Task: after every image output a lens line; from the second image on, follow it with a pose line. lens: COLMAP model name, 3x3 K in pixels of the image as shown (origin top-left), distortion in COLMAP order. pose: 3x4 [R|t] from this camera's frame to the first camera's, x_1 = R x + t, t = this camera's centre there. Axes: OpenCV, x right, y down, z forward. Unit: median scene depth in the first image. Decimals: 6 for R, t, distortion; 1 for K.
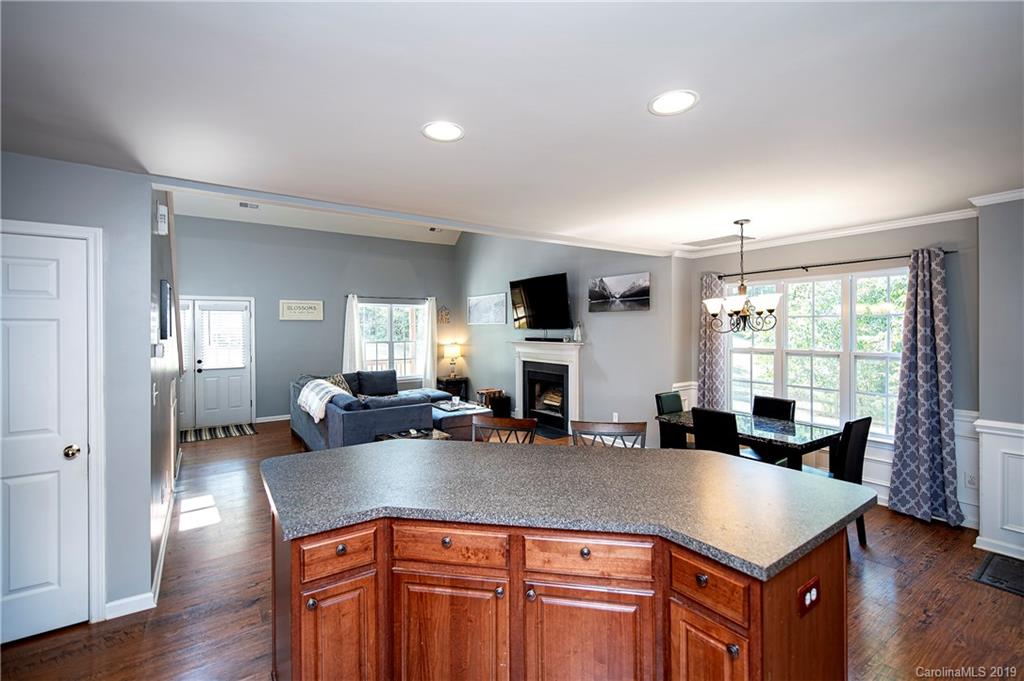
lens RADIAL K [[447.1, 0, 518.5], [0, 447.1, 325.3], [0, 0, 1]] dist [-0.003809, -0.000184]
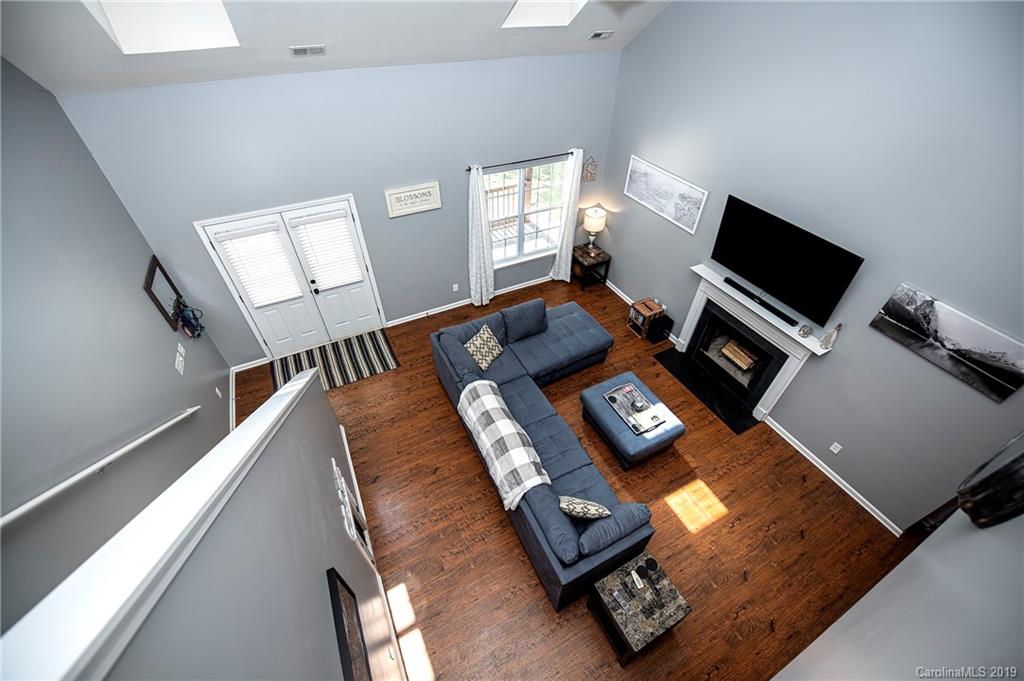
lens RADIAL K [[416.5, 0, 518.3], [0, 416.5, 346.6], [0, 0, 1]] dist [-0.003885, -0.000450]
pose [[0.990389, 0.109575, -0.084403, -0.261964], [-0.022806, 0.731251, 0.681727, -0.362505], [0.136420, -0.673250, 0.726722, 0.413977]]
